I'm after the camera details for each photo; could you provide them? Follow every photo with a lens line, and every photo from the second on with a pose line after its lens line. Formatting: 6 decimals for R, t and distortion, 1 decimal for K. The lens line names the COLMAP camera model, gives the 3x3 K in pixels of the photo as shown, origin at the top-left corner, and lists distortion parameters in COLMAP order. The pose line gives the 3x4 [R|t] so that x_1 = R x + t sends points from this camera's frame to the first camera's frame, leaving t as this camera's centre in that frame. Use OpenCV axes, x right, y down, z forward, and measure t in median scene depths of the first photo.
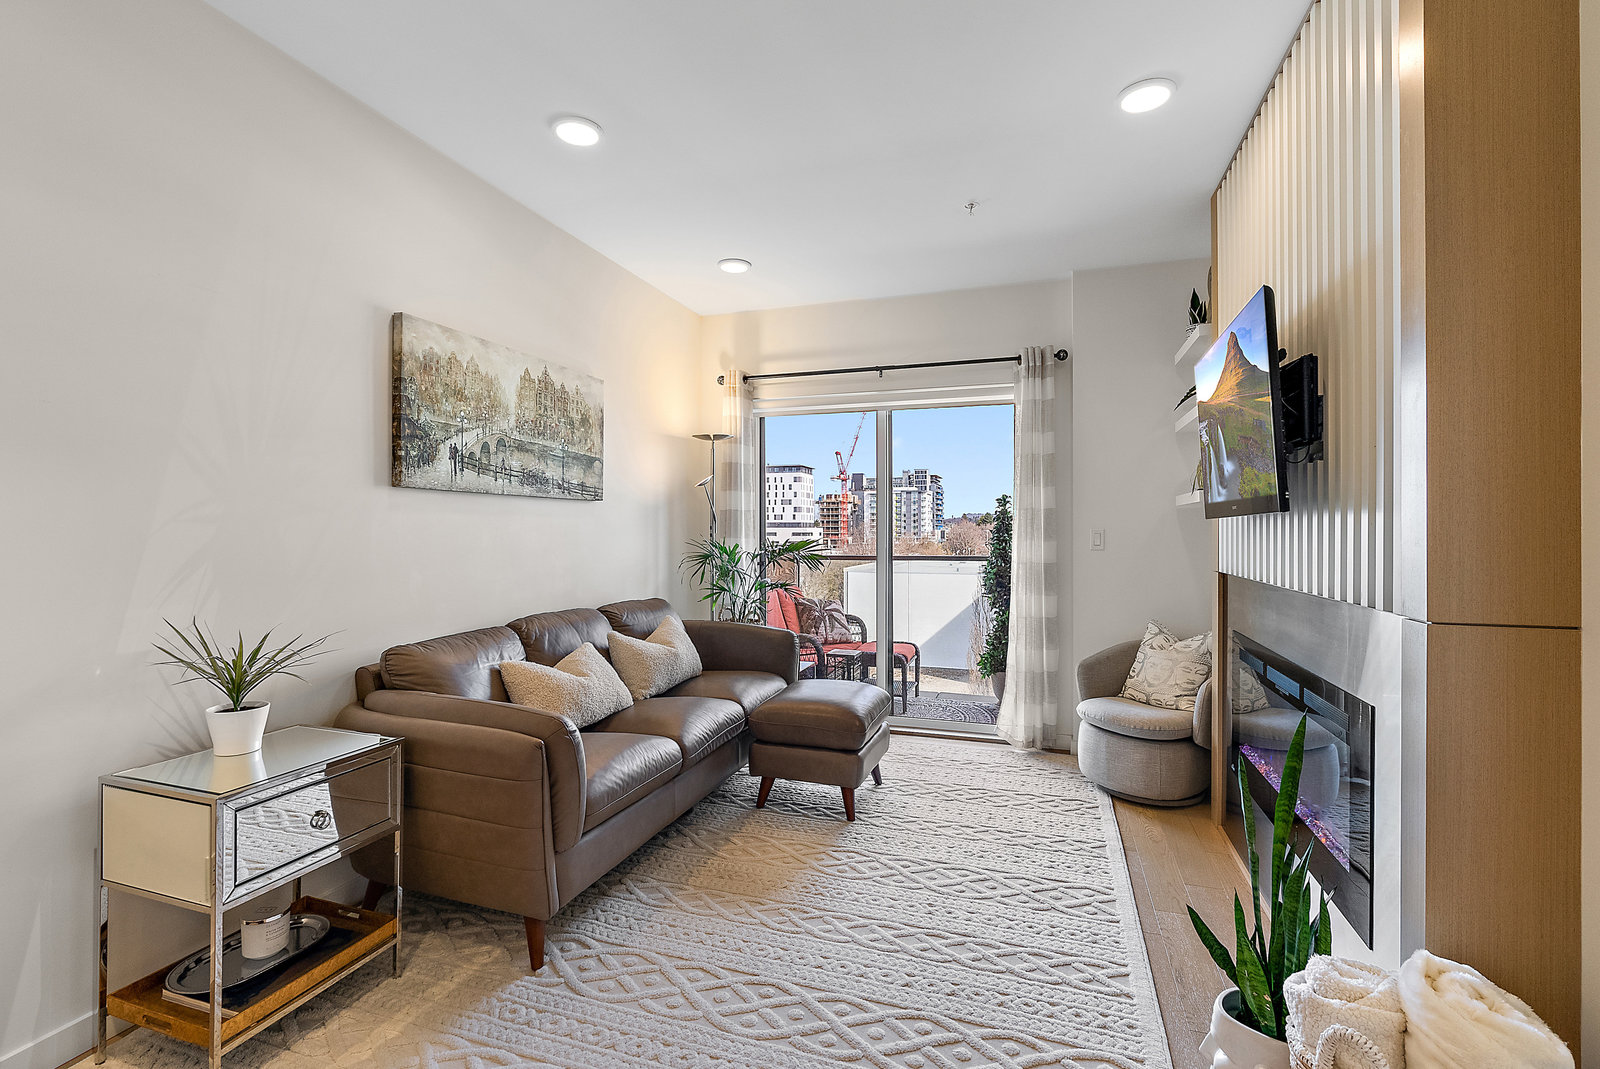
lens RADIAL K [[730.9, 0, 803.7], [0, 730.9, 527.6], [0, 0, 1]] dist [-0.006997, 0.002701]
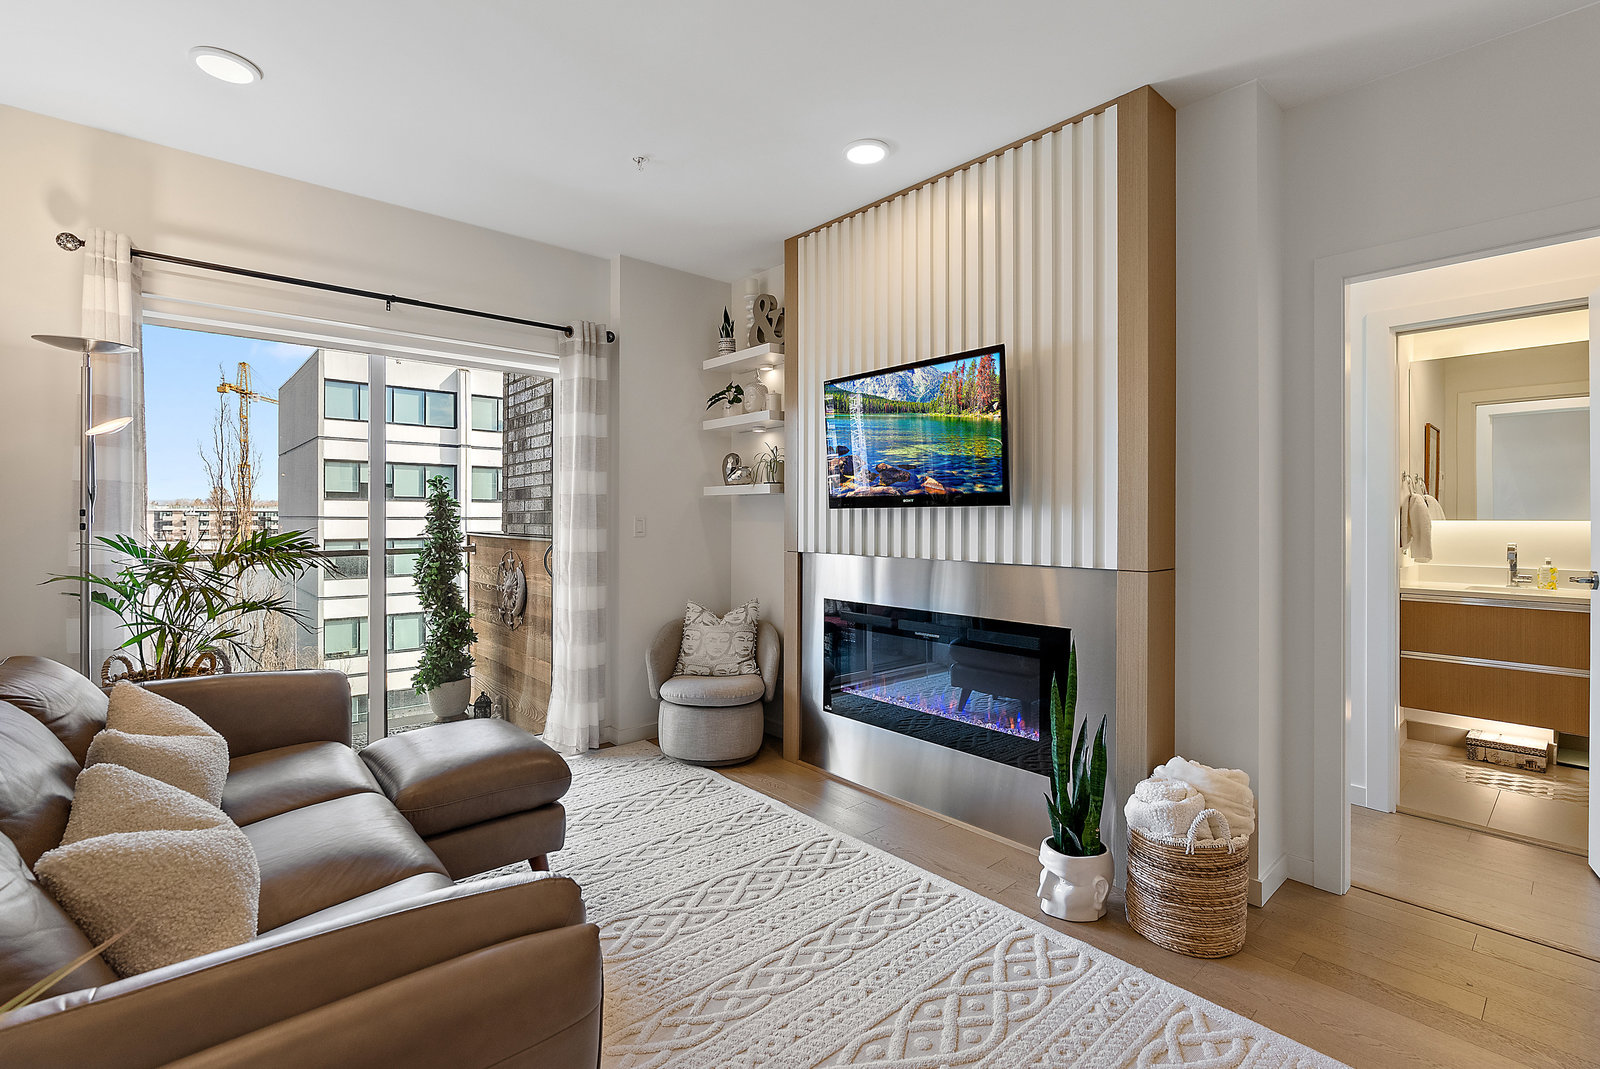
lens RADIAL K [[730.9, 0, 790.0], [0, 730.9, 520.0], [0, 0, 1]] dist [-0.006997, 0.002701]
pose [[0.489971, -0.004474, 0.871727, -0.446775], [-0.003765, 0.999967, 0.007249, -0.001263], [-0.871730, -0.006834, 0.489938, 0.373692]]
